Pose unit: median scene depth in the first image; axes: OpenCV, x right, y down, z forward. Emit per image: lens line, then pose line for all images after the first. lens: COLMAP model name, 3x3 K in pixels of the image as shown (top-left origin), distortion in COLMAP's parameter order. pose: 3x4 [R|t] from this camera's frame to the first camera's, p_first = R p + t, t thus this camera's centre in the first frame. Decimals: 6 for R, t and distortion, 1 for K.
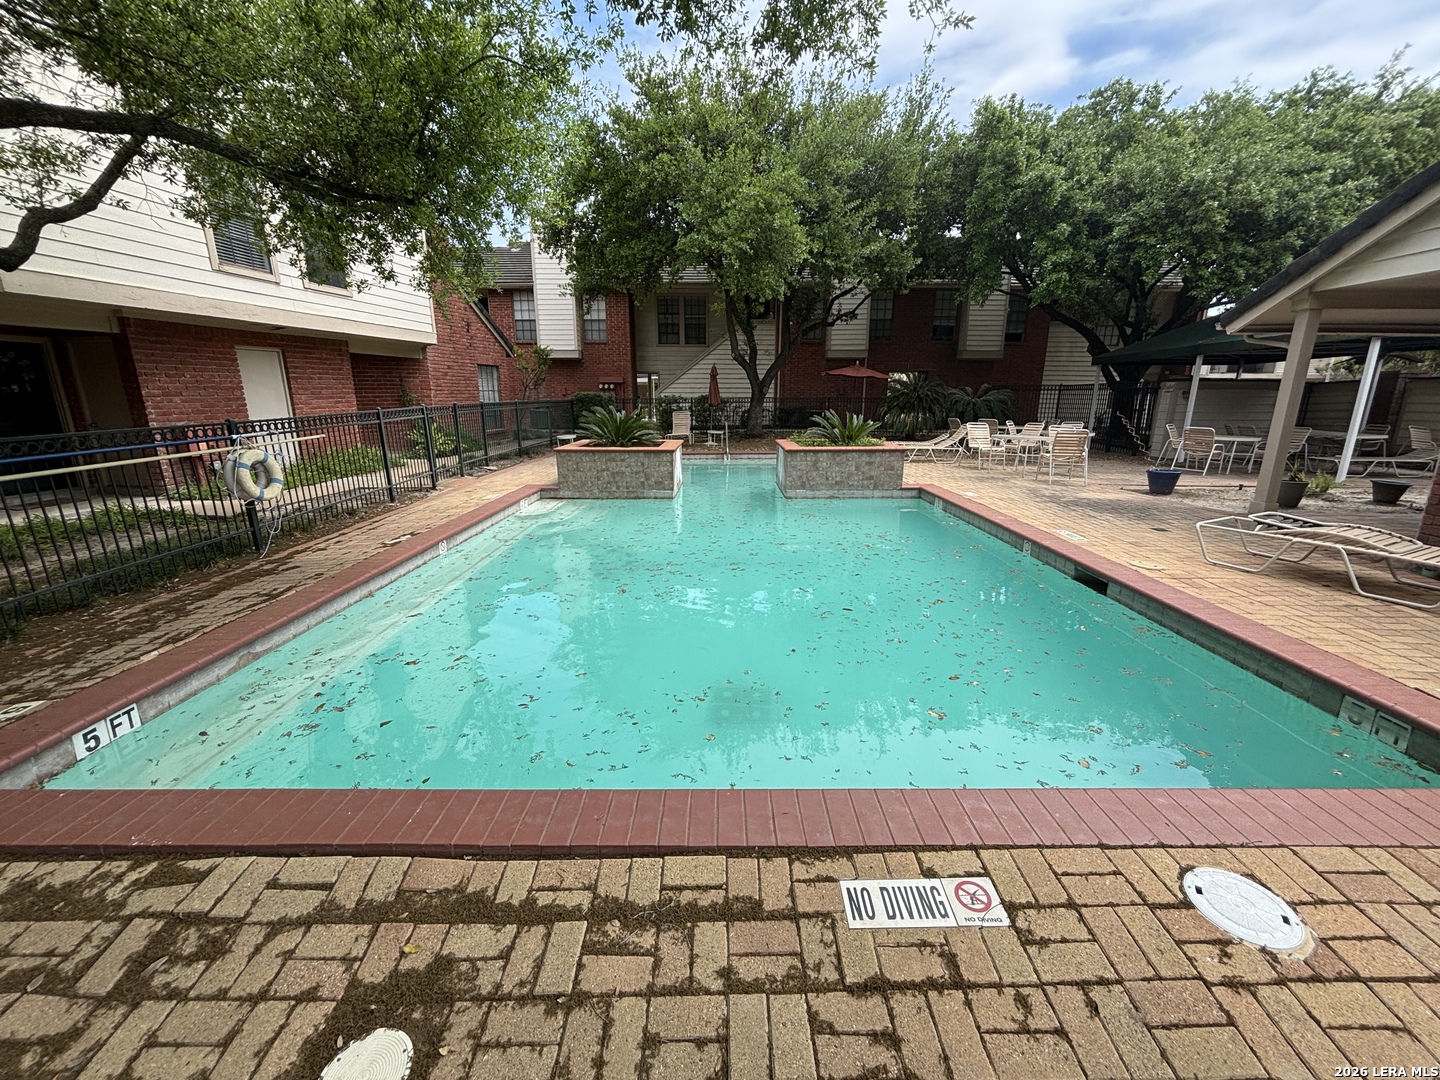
lens RADIAL K [[581.8, 0, 720.0], [0, 581.8, 540.0], [0, 0, 1]] dist [0.000511, -0.000458]
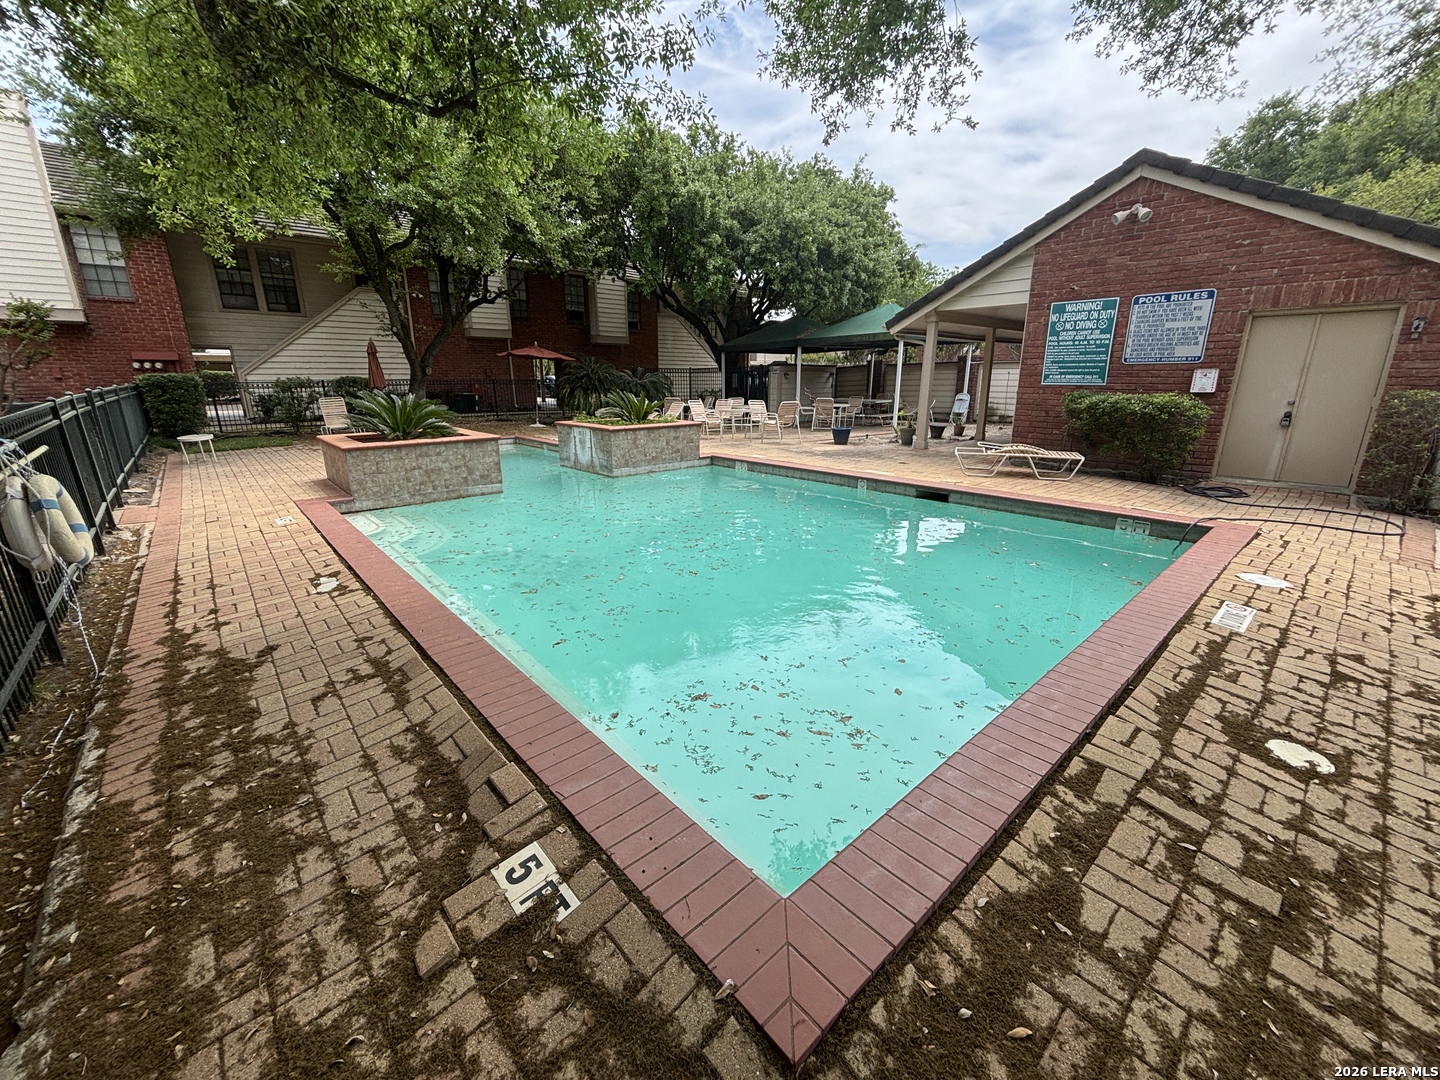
lens RADIAL K [[583.6, 0, 720.0], [0, 583.6, 540.0], [0, 0, 1]] dist [0.004278, 0.000422]
pose [[0.742020, -0.184485, 0.644493, -1.374291], [0.168416, 0.981856, 0.087153, -0.075261], [-0.648878, 0.043873, 0.759627, 0.360338]]
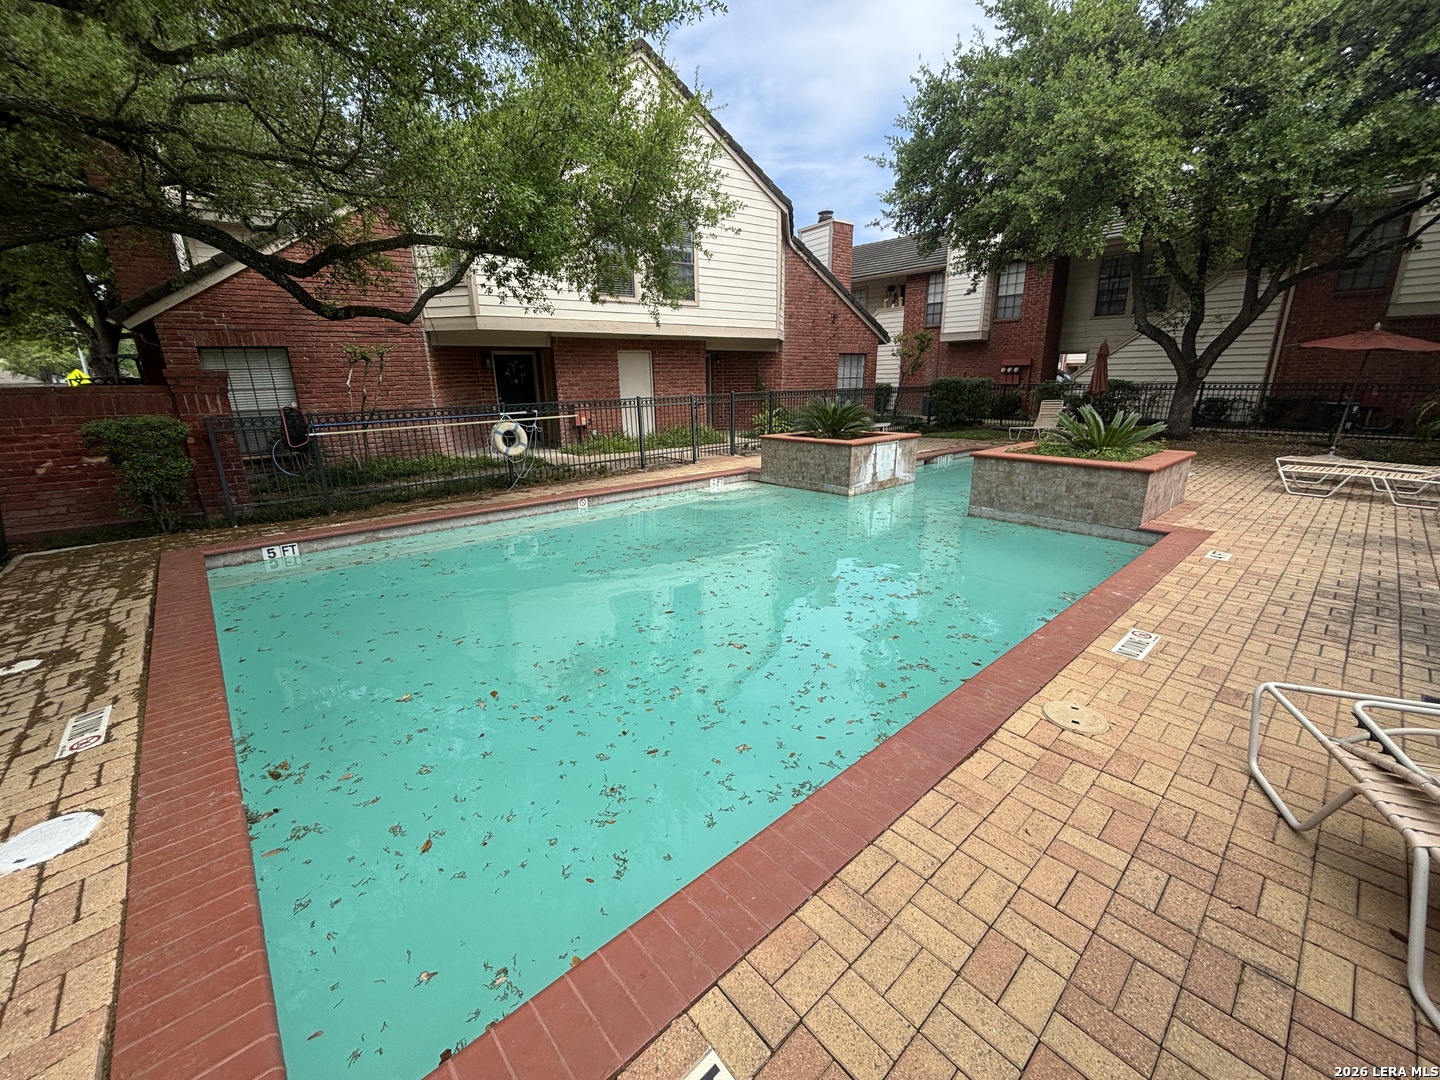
lens RADIAL K [[582.3, 0, 726.8], [0, 582.3, 544.9], [0, 0, 1]] dist [0.000313, -0.000564]
pose [[0.673401, 0.196448, -0.712699, 1.528310], [-0.171146, 0.979284, 0.108221, -0.201450], [0.719194, 0.049100, 0.693072, 0.682625]]
